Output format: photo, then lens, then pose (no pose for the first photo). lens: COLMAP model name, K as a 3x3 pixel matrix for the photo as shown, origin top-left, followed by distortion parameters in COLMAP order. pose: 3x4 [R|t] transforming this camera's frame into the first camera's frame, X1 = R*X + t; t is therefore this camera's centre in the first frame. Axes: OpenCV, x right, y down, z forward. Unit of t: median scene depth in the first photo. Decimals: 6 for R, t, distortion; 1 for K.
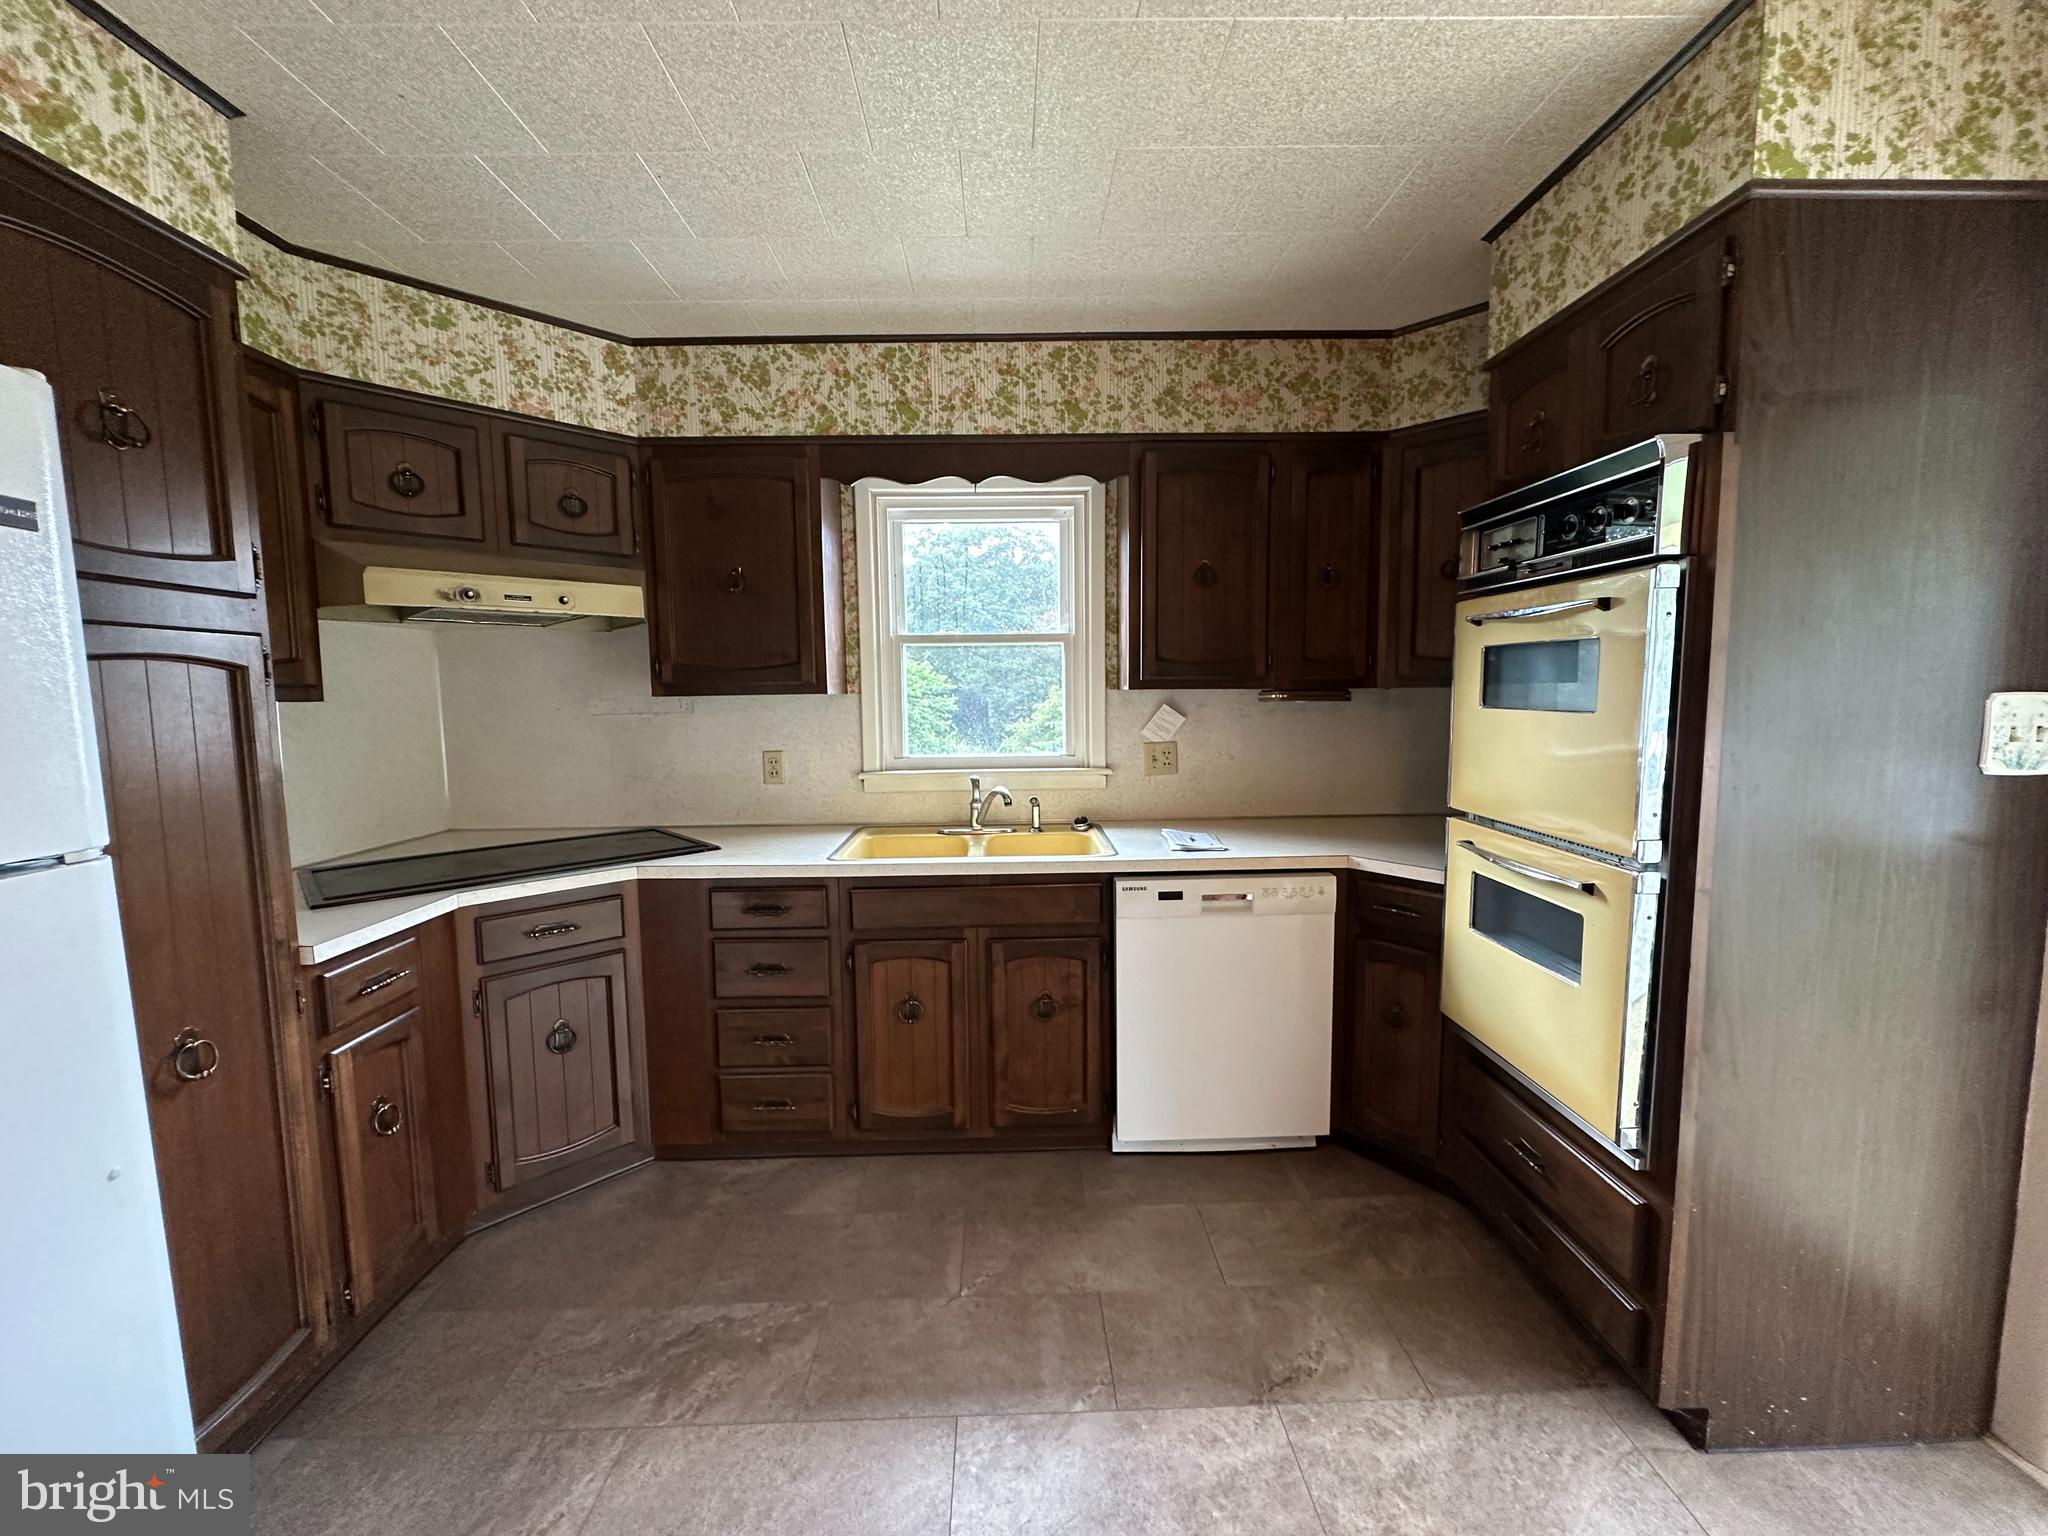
lens RADIAL K [[814.2, 0, 1022.6], [0, 814.2, 764.9], [0, 0, 1]] dist [-0.002872, 0.000299]
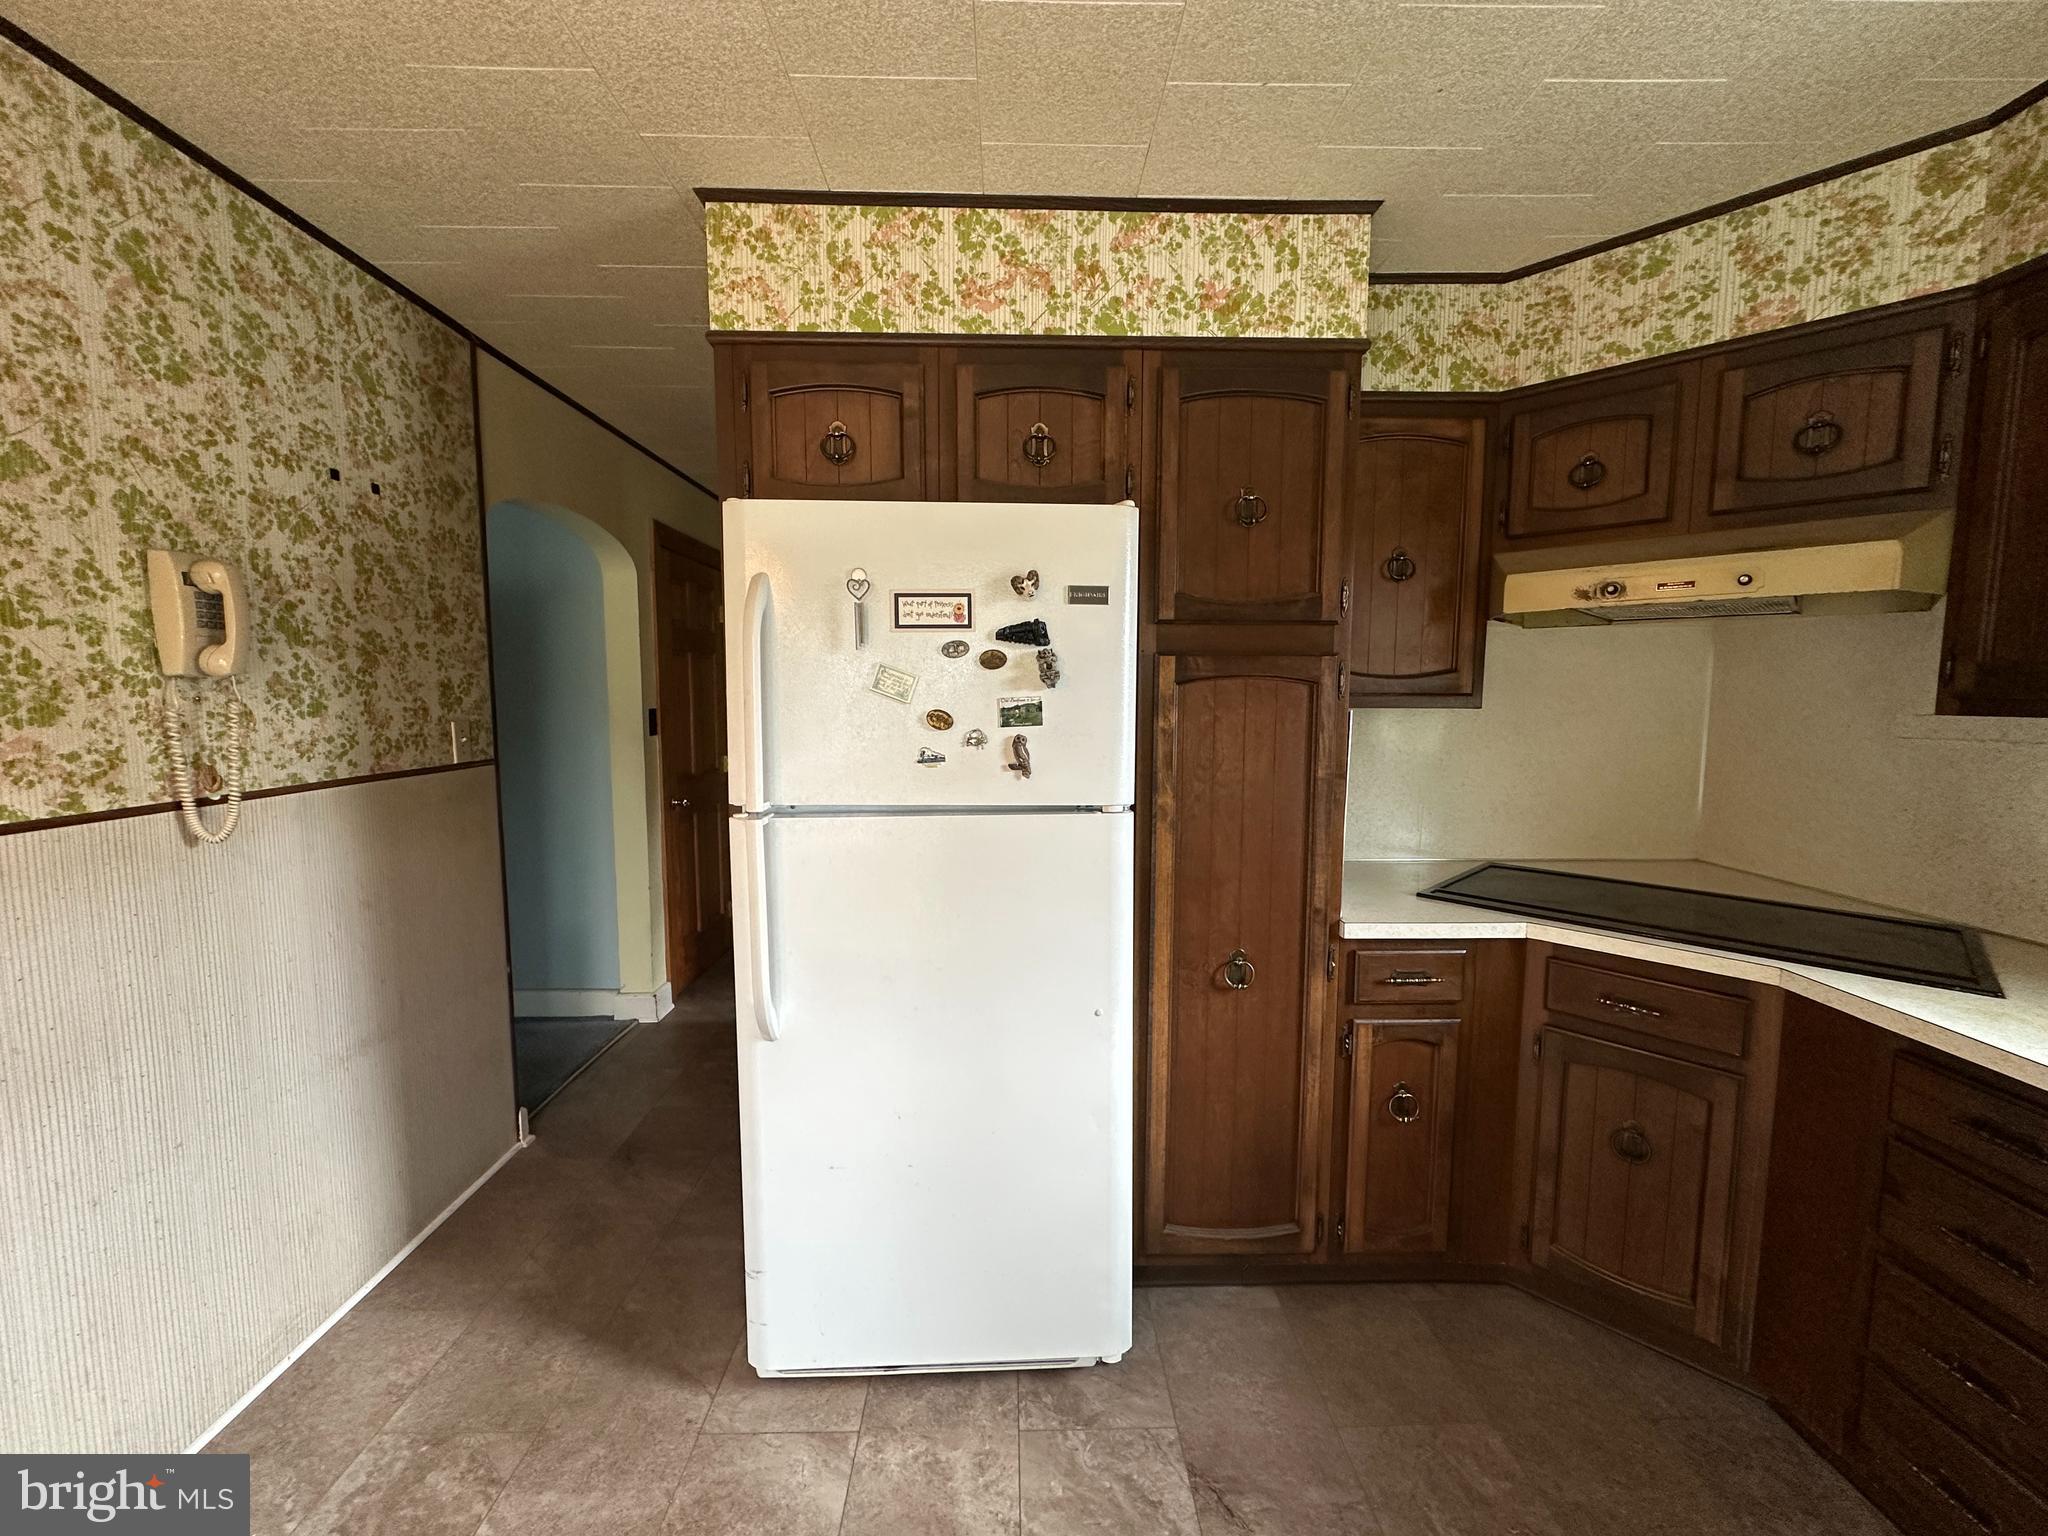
lens RADIAL K [[814.2, 0, 1027.3], [0, 814.2, 765.8], [0, 0, 1]] dist [-0.002872, 0.000299]
pose [[-0.004493, 0.103600, -0.994609, 0.181856], [-0.092616, 0.990301, 0.103570, -0.053838], [0.995692, 0.092582, 0.005145, 0.375722]]
